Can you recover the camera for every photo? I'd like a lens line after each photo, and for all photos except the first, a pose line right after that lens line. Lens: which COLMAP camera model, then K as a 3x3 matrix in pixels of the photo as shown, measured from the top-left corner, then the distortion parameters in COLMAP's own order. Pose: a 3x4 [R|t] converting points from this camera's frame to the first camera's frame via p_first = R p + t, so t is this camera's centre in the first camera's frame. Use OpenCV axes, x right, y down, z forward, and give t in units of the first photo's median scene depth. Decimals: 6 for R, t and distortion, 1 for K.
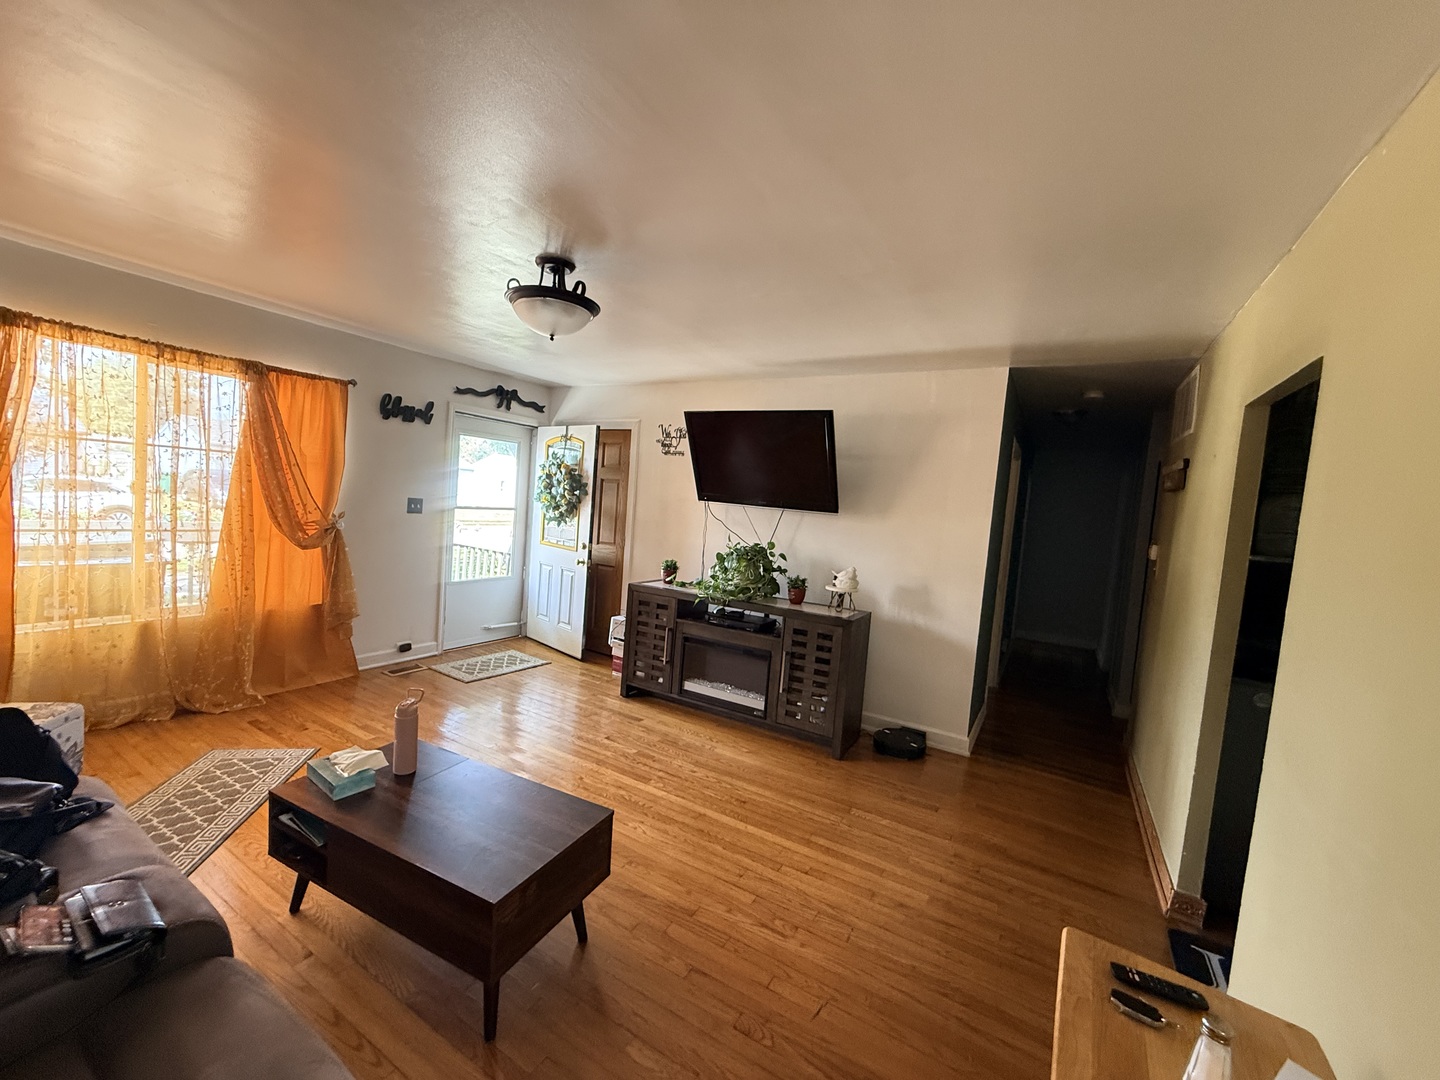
lens RADIAL K [[573.8, 0, 716.9], [0, 573.8, 538.8], [0, 0, 1]] dist [0.000519, -0.000080]
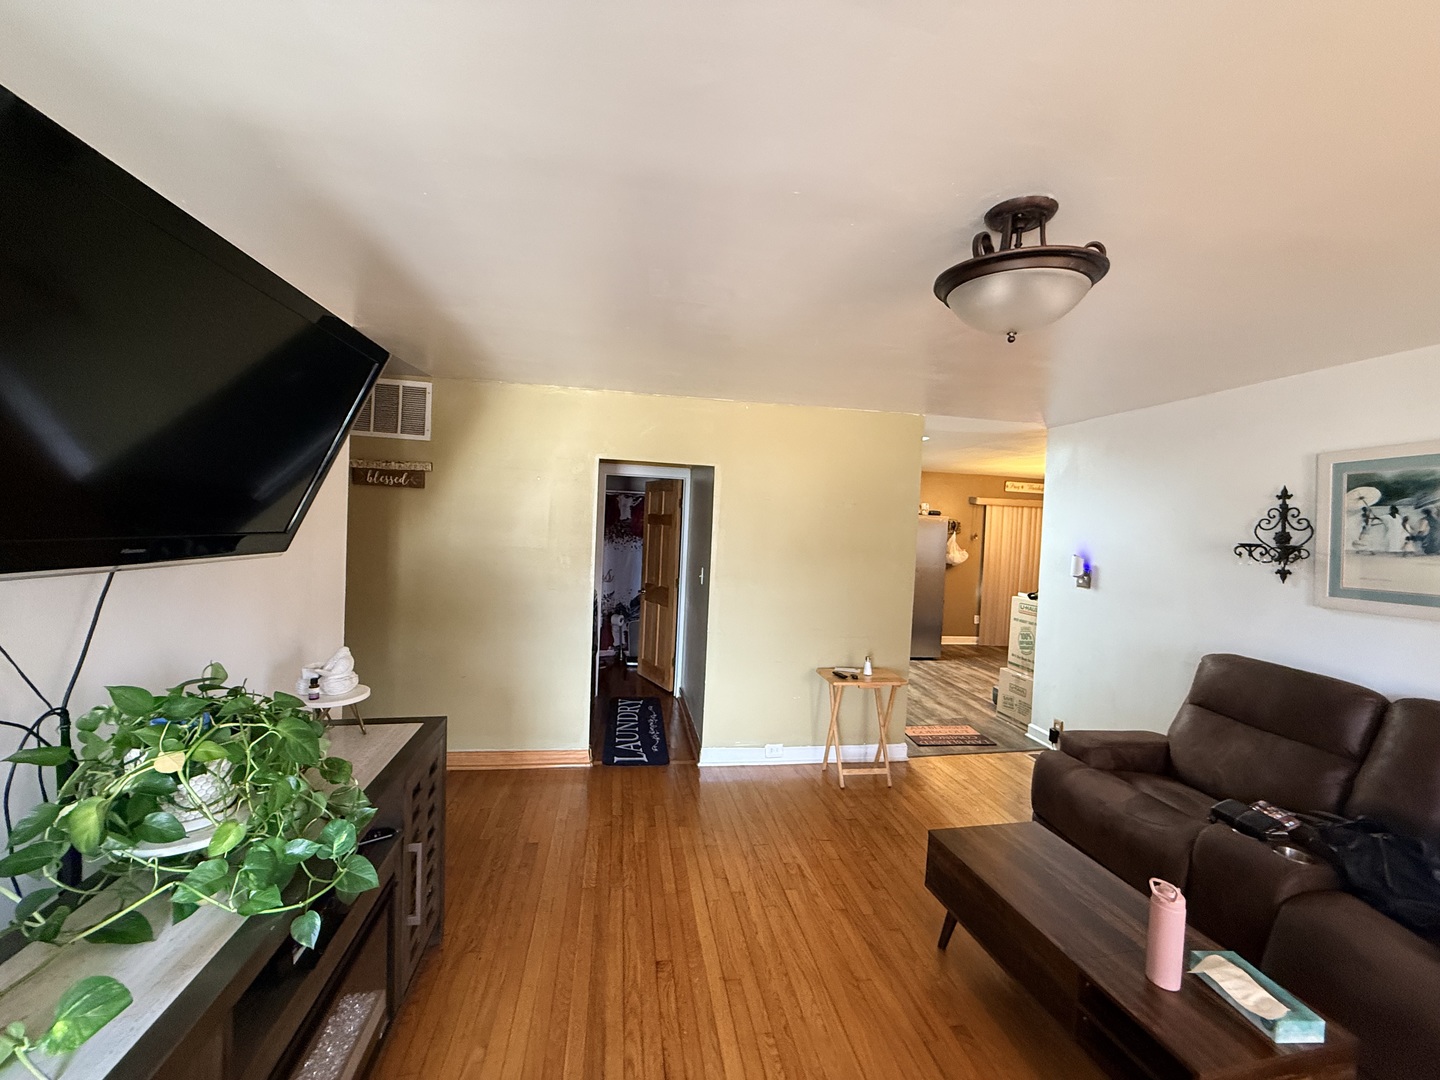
lens RADIAL K [[573.8, 0, 716.9], [0, 573.8, 538.8], [0, 0, 1]] dist [0.000519, -0.000080]
pose [[-0.631994, -0.133791, 0.763337, -0.368672], [-0.042949, 0.989518, 0.137876, -0.140165], [-0.773782, 0.054352, -0.631115, 1.034953]]
